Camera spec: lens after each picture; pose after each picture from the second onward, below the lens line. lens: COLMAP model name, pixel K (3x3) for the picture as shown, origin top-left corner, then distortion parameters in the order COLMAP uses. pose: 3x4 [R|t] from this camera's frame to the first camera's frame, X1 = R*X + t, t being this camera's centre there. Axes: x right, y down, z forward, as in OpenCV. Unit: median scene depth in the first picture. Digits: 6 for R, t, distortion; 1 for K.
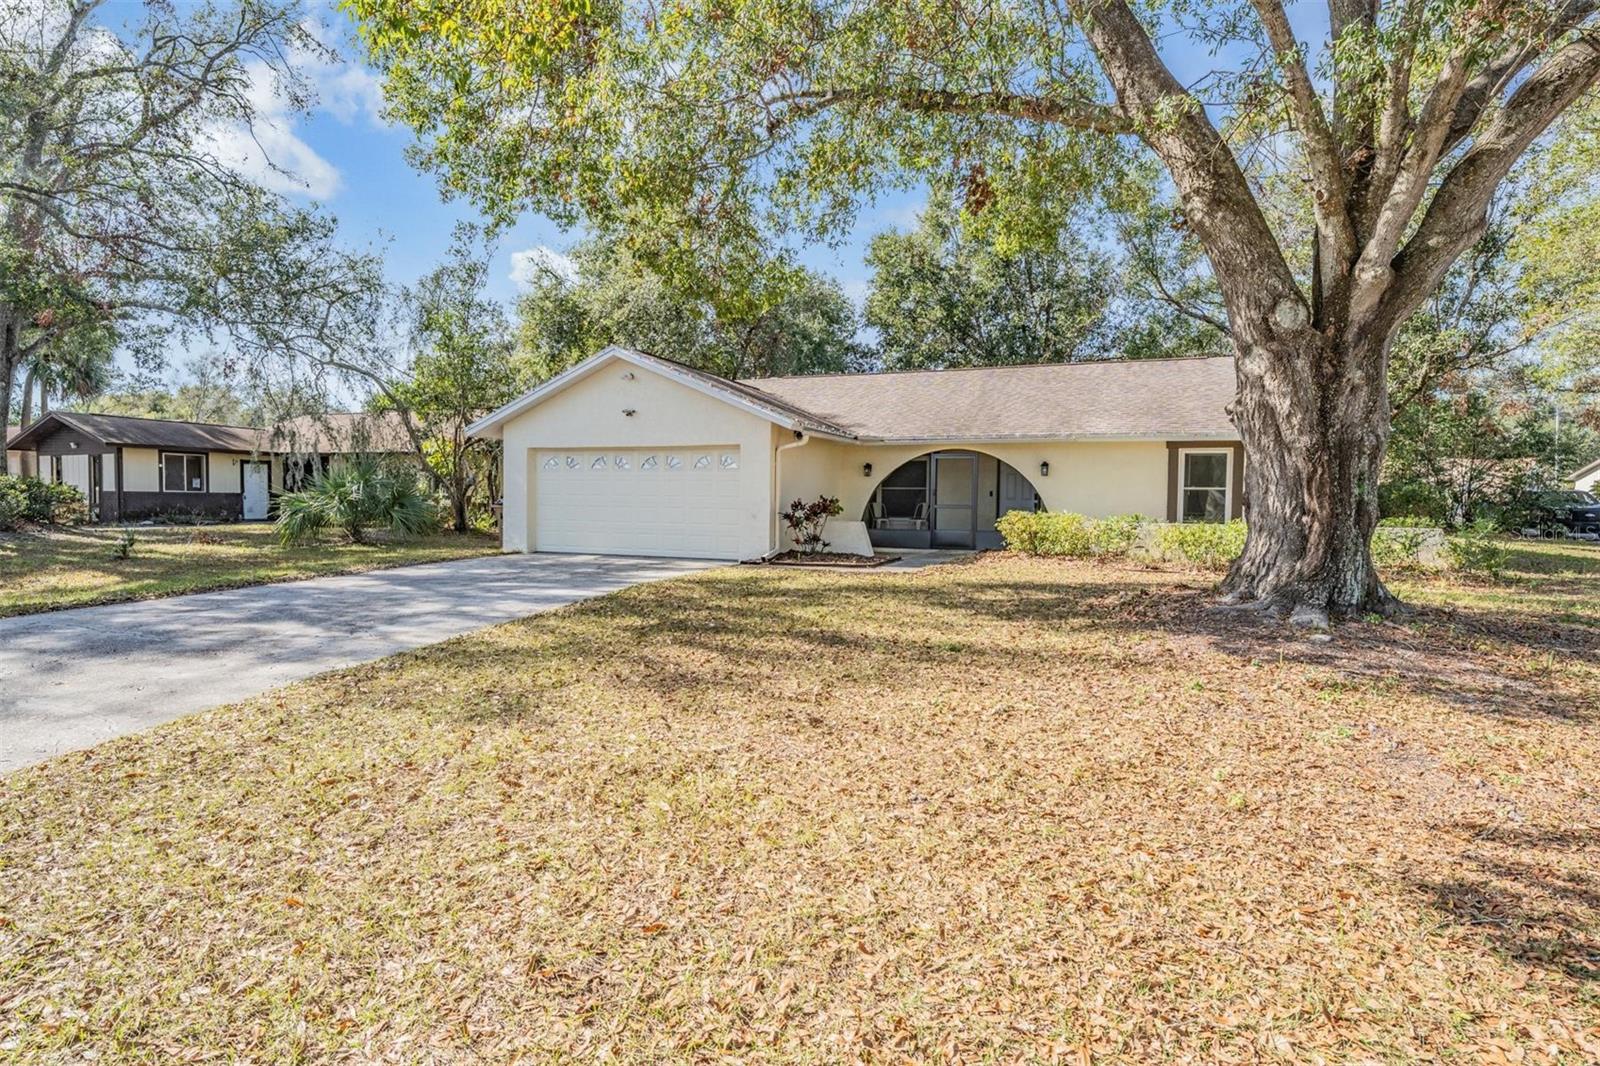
lens RADIAL K [[833.6, 0, 791.3], [0, 833.6, 519.5], [0, 0, 1]] dist [-0.001911, 0.000344]
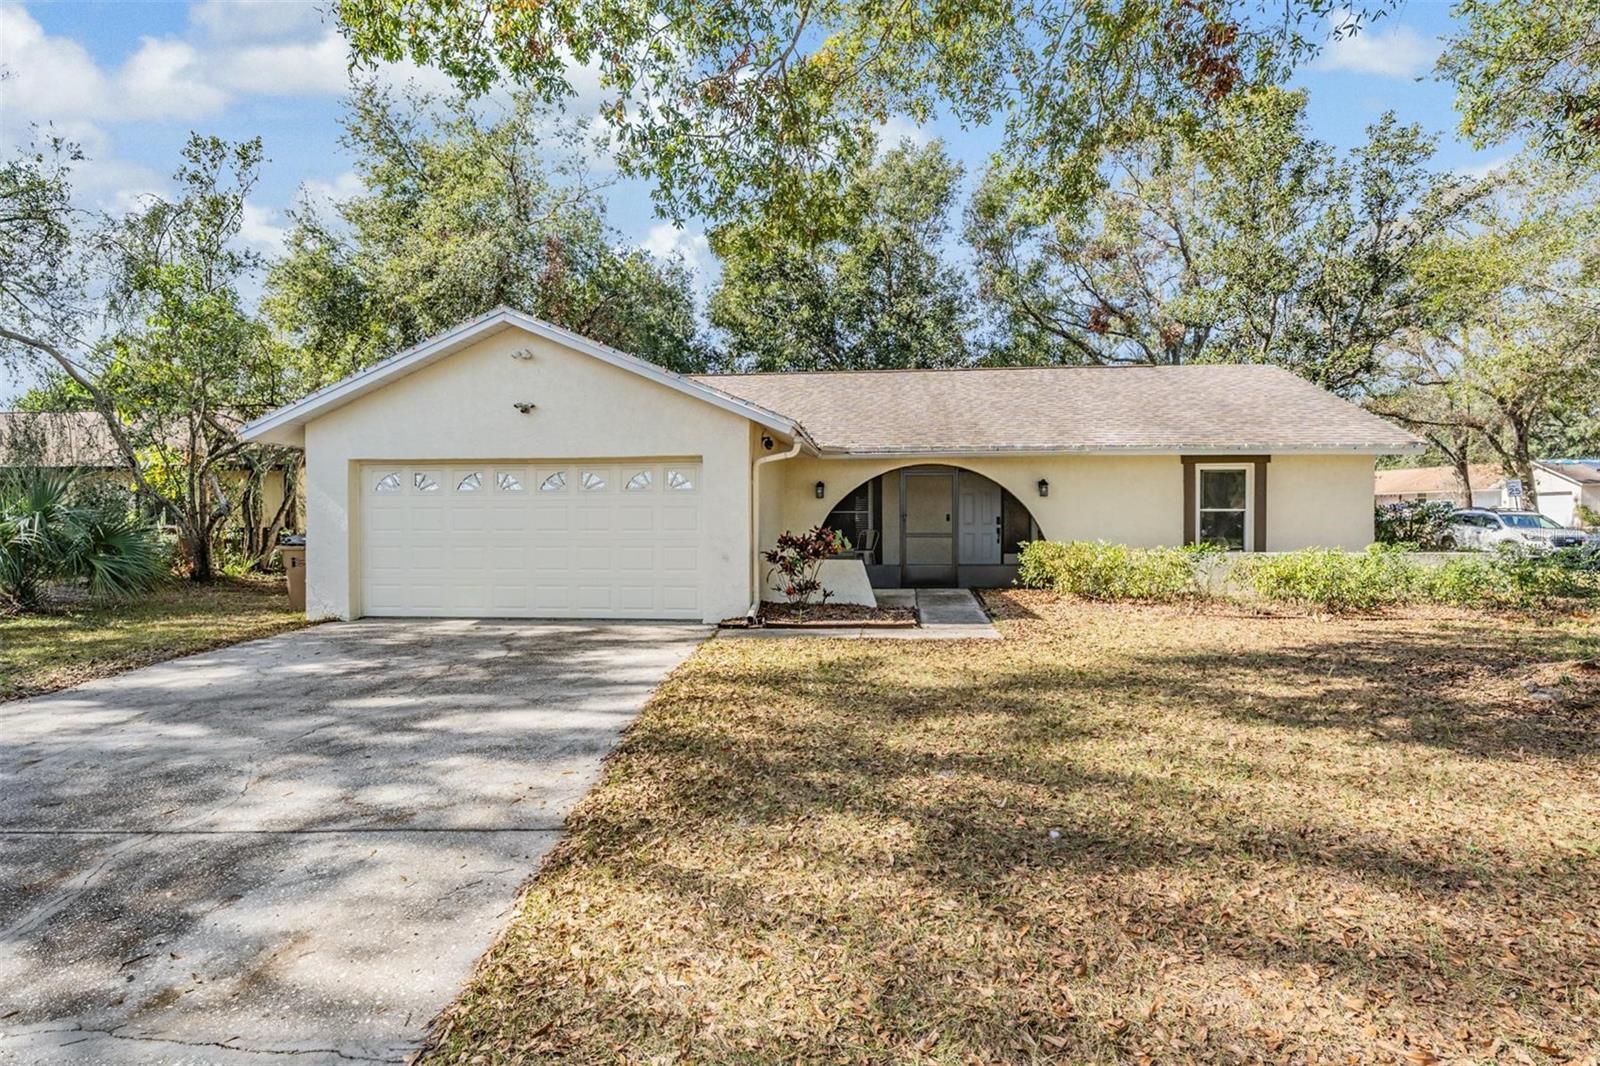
lens RADIAL K [[833.6, 0, 793.4], [0, 833.6, 525.9], [0, 0, 1]] dist [-0.001911, 0.000344]
pose [[0.959411, -0.017114, 0.281492, -0.151884], [0.020942, 0.999725, -0.010593, -0.017905], [-0.281233, 0.016058, 0.959505, 0.250295]]
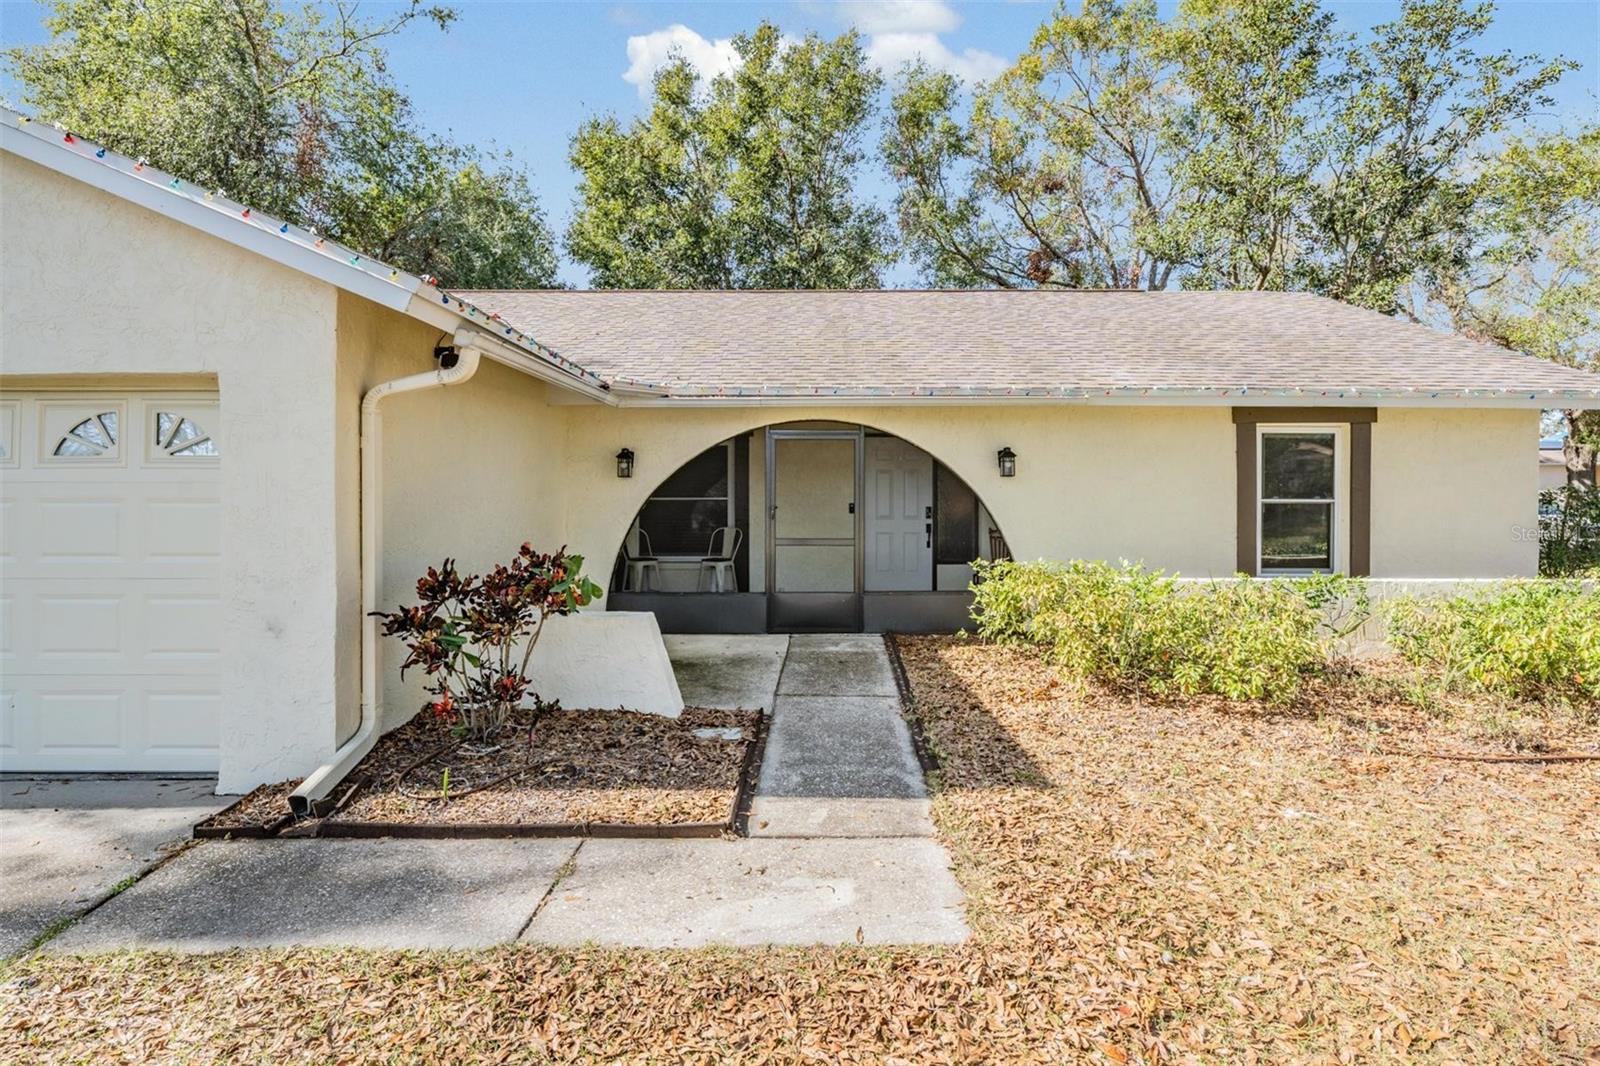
lens RADIAL K [[821.7, 0, 803.5], [0, 821.7, 492.2], [0, 0, 1]] dist [0.000820, 0.000252]
pose [[0.926117, -0.011992, 0.377047, 0.013472], [0.020693, 0.999605, -0.019032, -0.033347], [-0.376669, 0.025428, 0.925999, 0.546932]]
